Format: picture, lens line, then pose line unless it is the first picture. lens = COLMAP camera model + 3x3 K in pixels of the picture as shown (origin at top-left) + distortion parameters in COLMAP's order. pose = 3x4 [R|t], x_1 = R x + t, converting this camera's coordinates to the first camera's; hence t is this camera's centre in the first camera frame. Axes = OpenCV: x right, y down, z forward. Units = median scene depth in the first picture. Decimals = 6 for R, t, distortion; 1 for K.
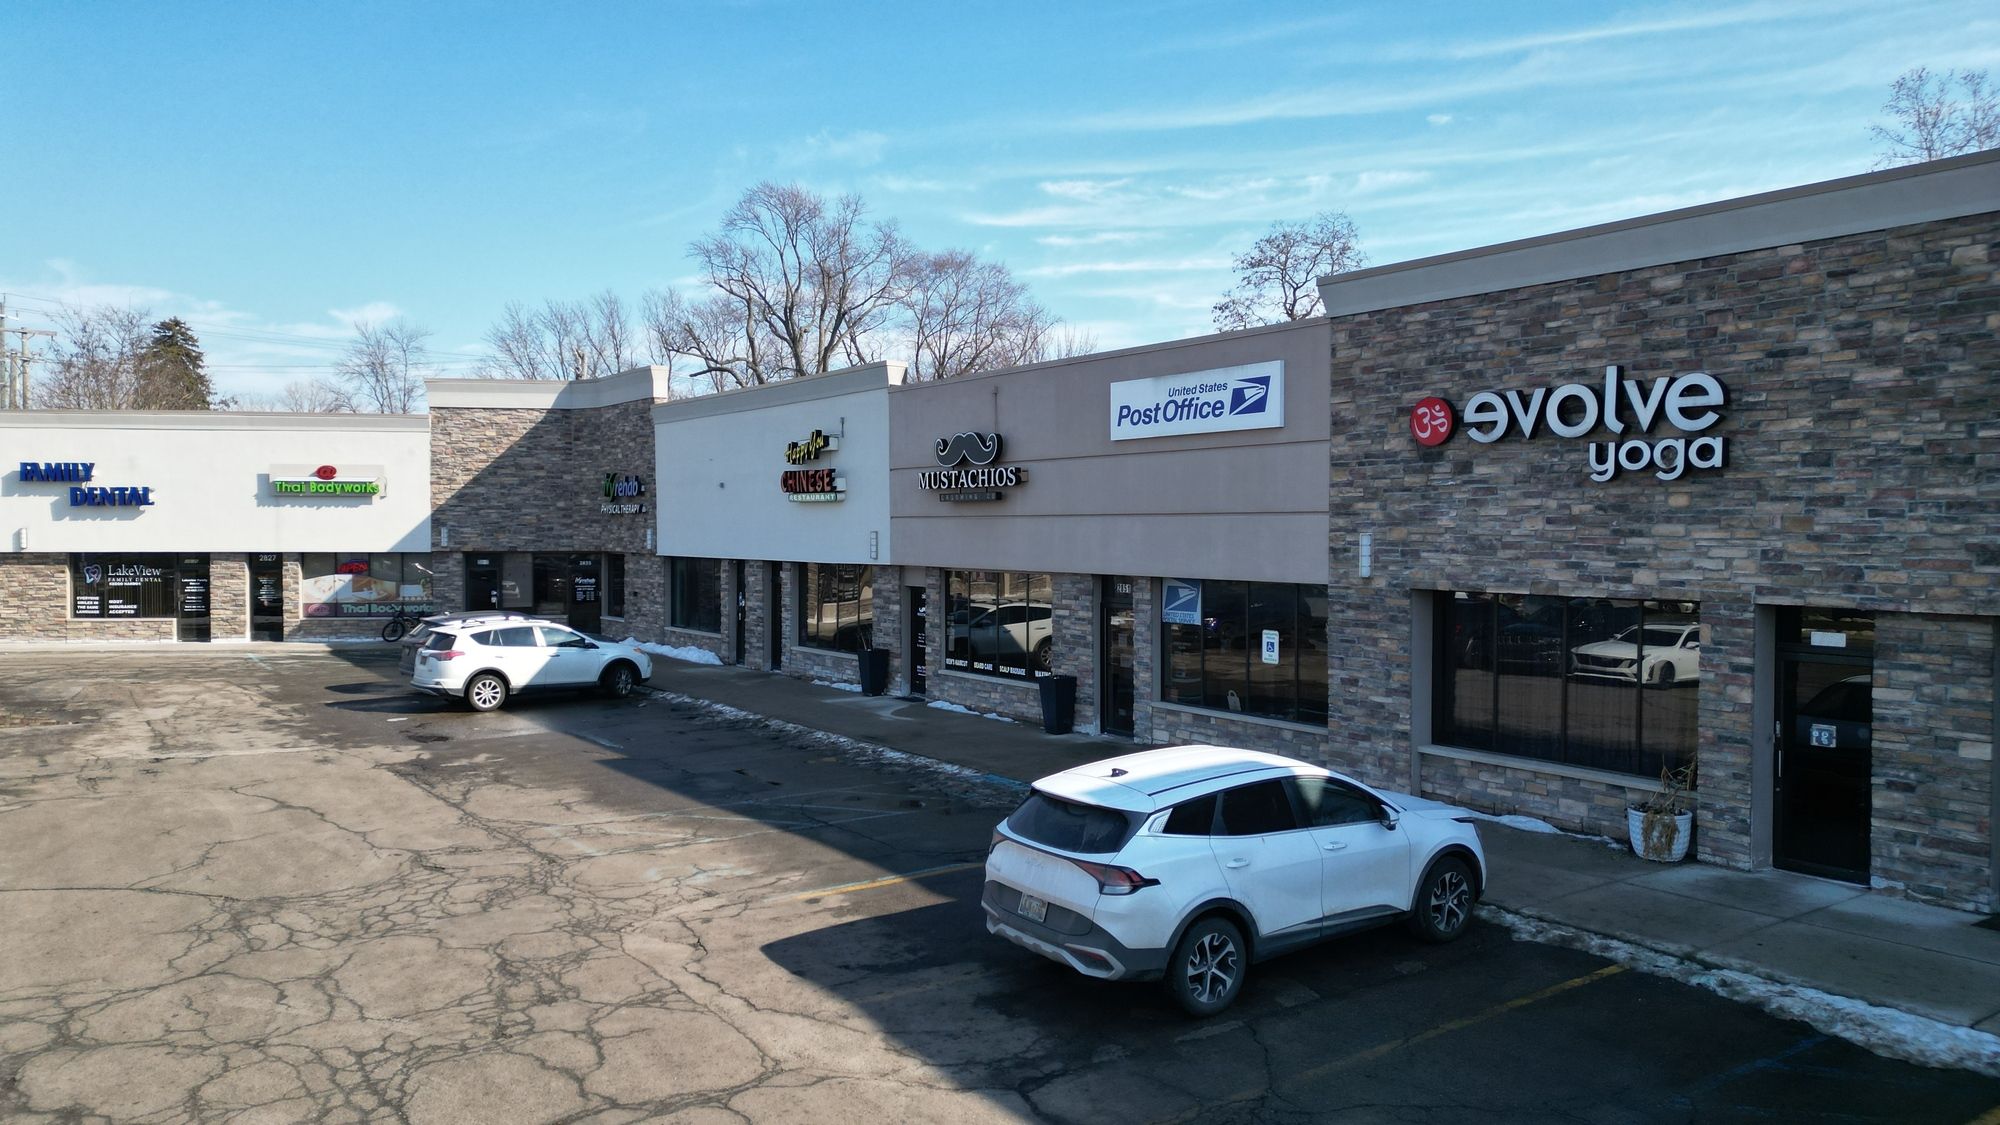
lens RADIAL K [[1387.0, 0, 996.0], [0, 1387.0, 564.8], [0, 0, 1]] dist [0.094946, -0.099663]
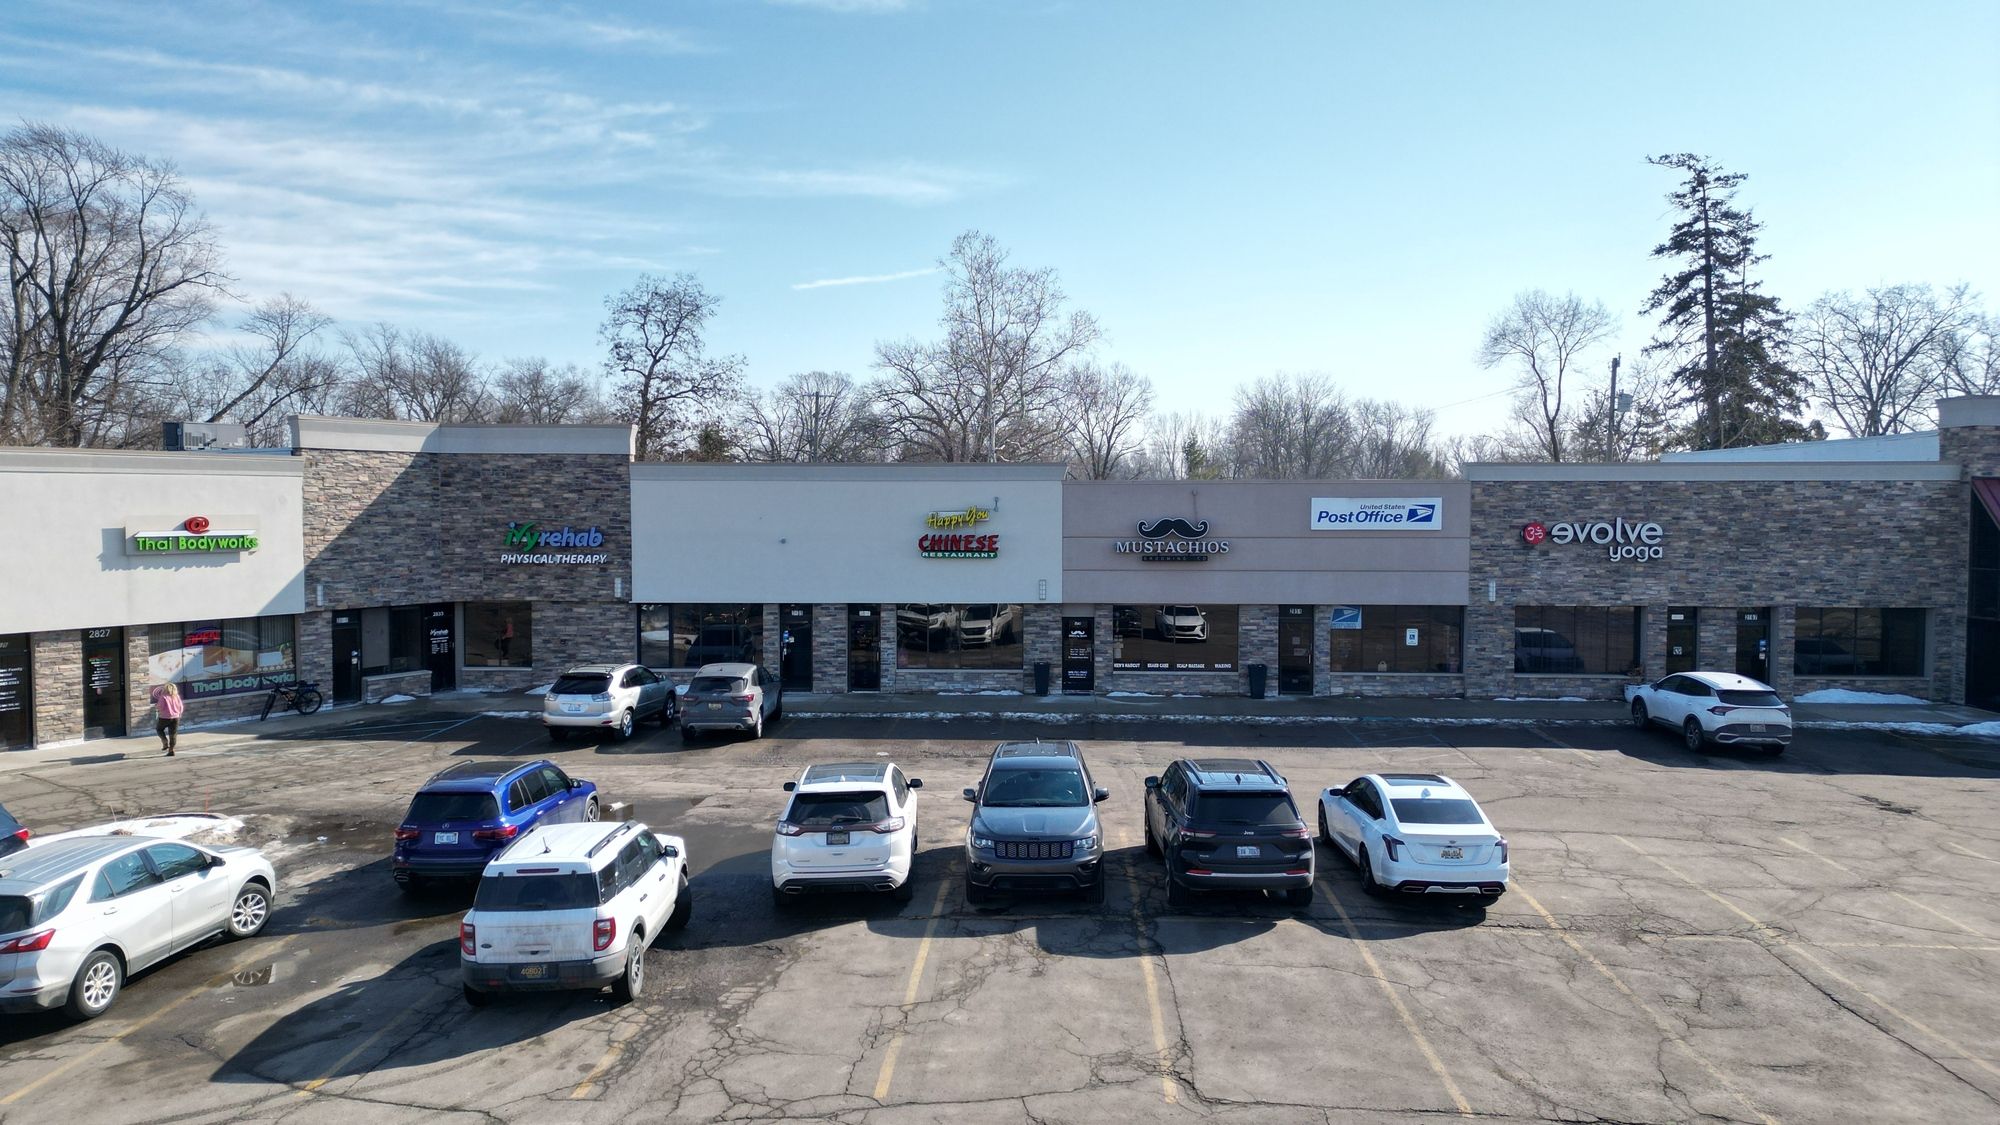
lens RADIAL K [[1387.0, 0, 998.7], [0, 1387.0, 561.2], [0, 0, 1]] dist [0.094946, -0.099663]
pose [[0.604443, -0.034270, 0.795911, -0.870046], [0.021531, 0.999412, 0.026681, -0.057554], [-0.796357, 0.001009, 0.604826, 0.126118]]
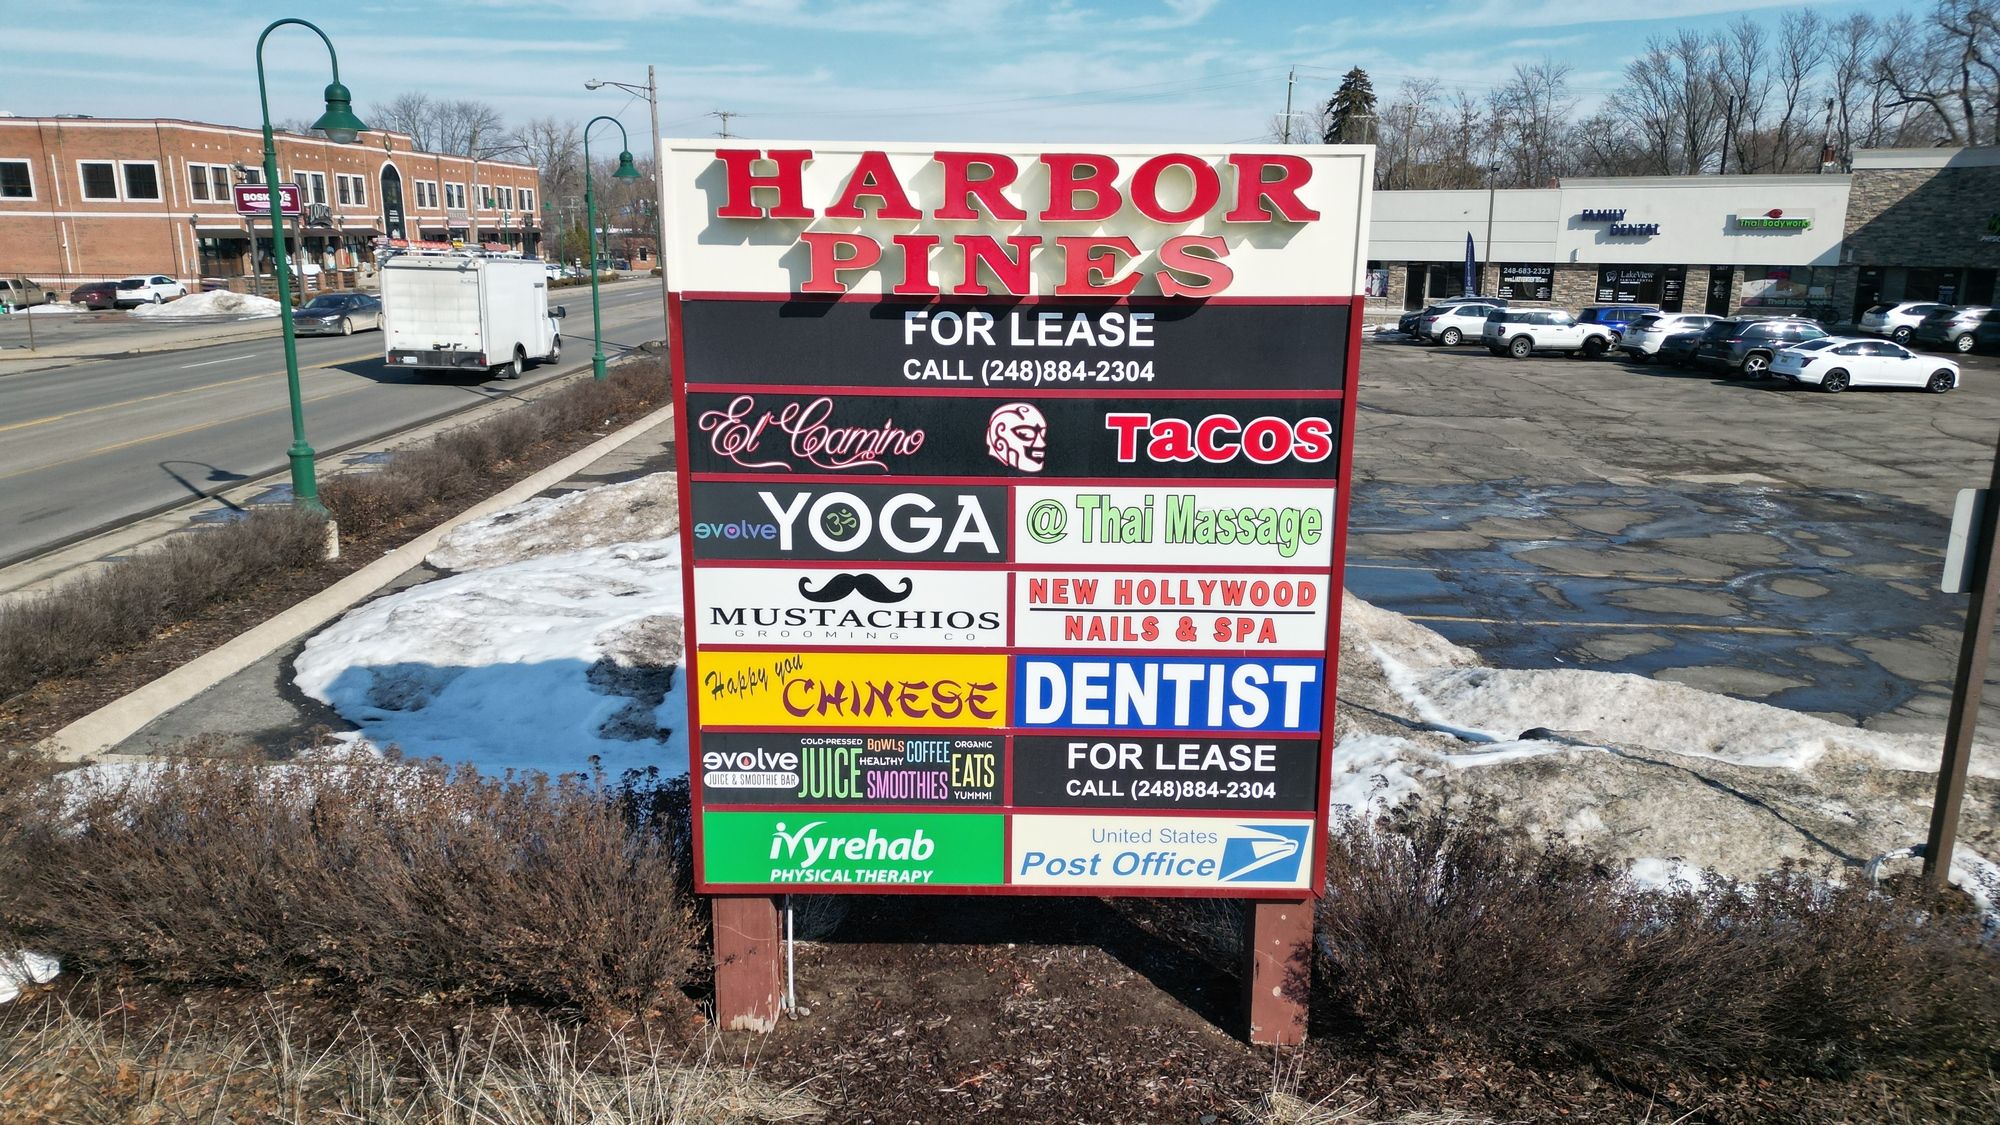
lens RADIAL K [[1387.0, 0, 998.9], [0, 1387.0, 560.0], [0, 0, 1]] dist [0.094946, -0.099663]
pose [[0.831955, 0.134390, -0.538322, -0.297889], [-0.020656, 0.977053, 0.211994, -0.004595], [0.554458, -0.165249, 0.815640, -0.867197]]
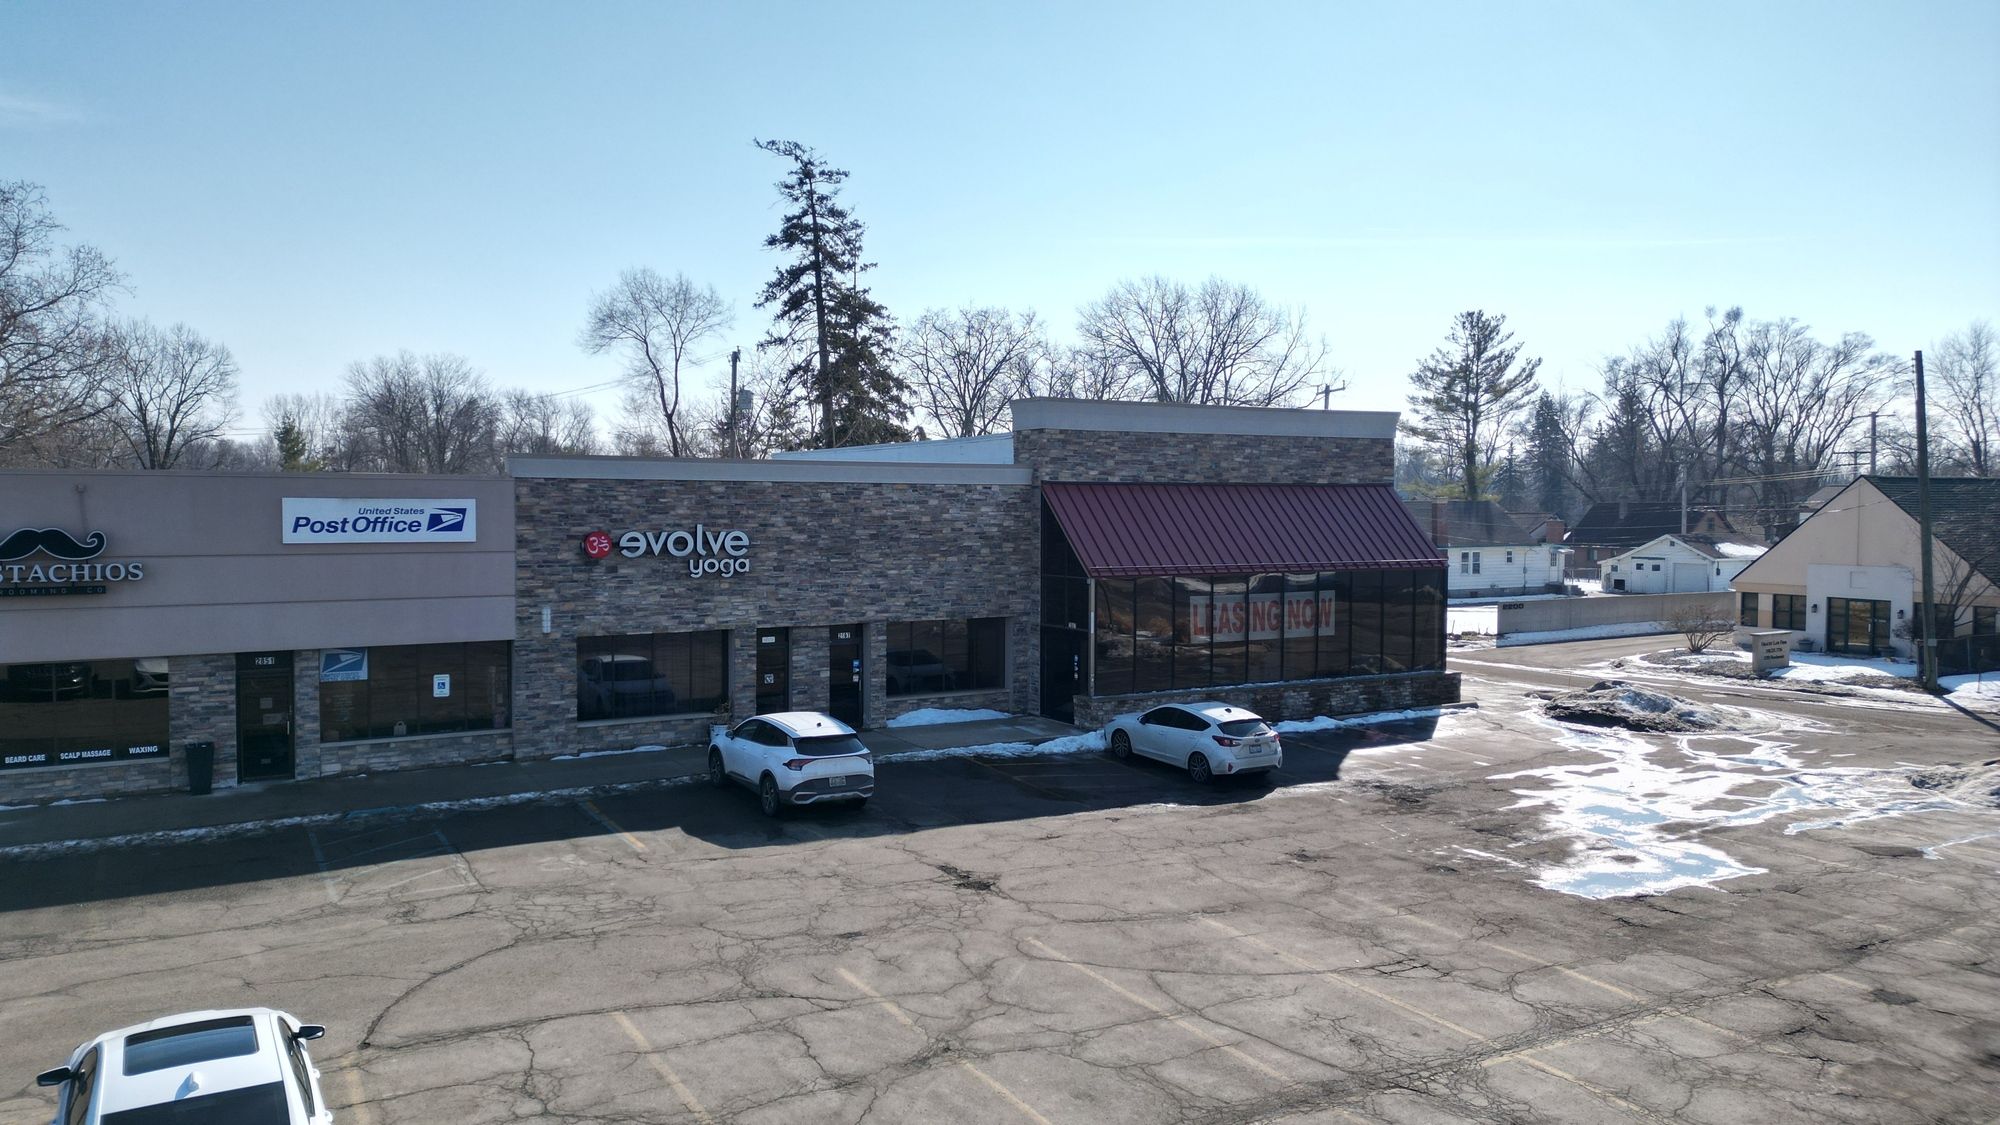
lens RADIAL K [[1387.0, 0, 1004.4], [0, 1387.0, 559.5], [0, 0, 1]] dist [0.094946, -0.099663]
pose [[0.074733, -0.041740, 0.996330, -0.619418], [0.023860, 0.998912, 0.040058, -0.060331], [-0.996918, 0.020779, 0.075648, 0.138680]]
